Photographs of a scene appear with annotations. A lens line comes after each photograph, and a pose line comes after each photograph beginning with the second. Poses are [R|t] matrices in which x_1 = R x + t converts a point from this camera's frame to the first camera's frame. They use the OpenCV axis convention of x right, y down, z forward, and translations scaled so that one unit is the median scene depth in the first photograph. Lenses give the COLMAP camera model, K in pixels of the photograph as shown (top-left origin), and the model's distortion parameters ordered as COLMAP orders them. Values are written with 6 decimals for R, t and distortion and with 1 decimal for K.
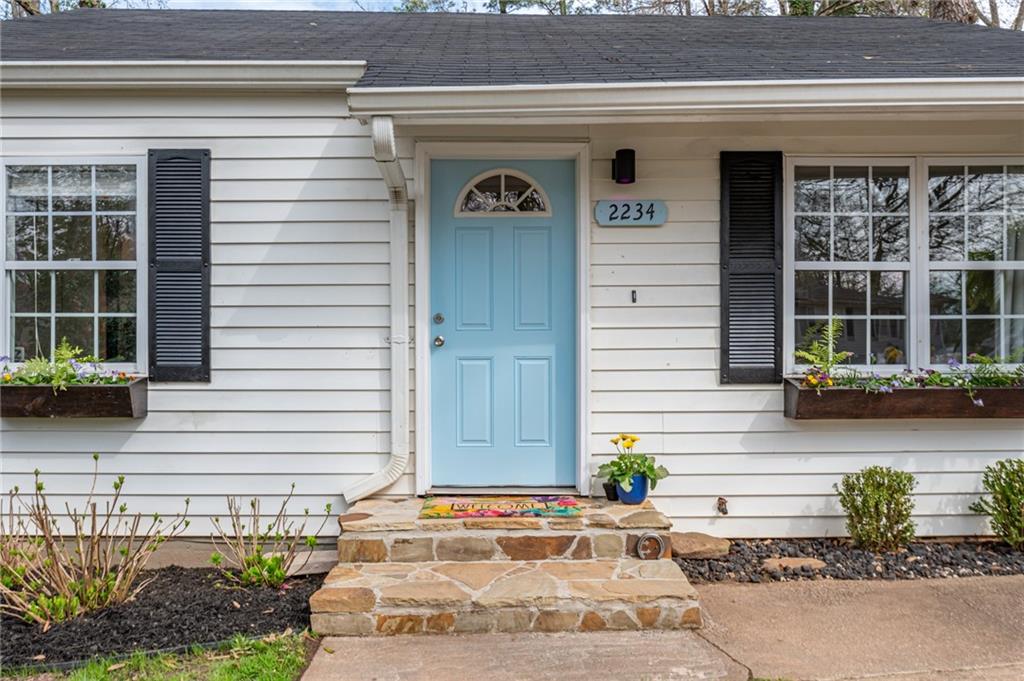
lens RADIAL K [[793.6, 0, 512.9], [0, 793.6, 317.9], [0, 0, 1]] dist [0.000199, -0.000184]
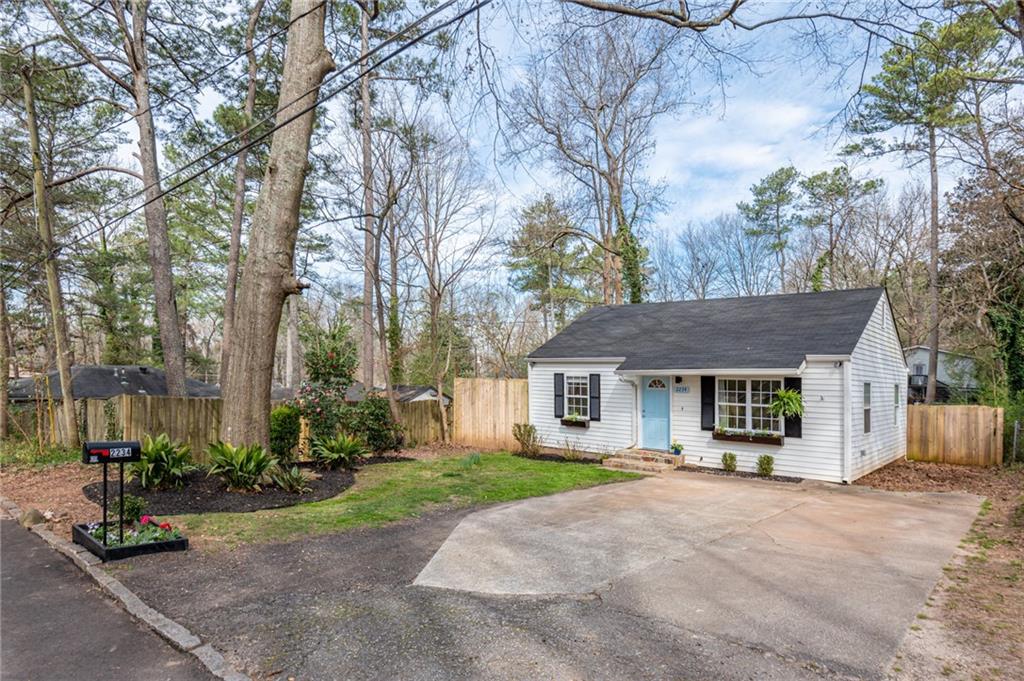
lens RADIAL K [[609.0, 0, 512.0], [0, 609.0, 357.5], [0, 0, 1]] dist [-0.000507, 0.000012]
pose [[0.743869, -0.001615, -0.668324, 1.709111], [-0.000742, 0.999994, -0.003243, -0.298751], [0.668325, 0.002908, 0.743863, -2.133811]]
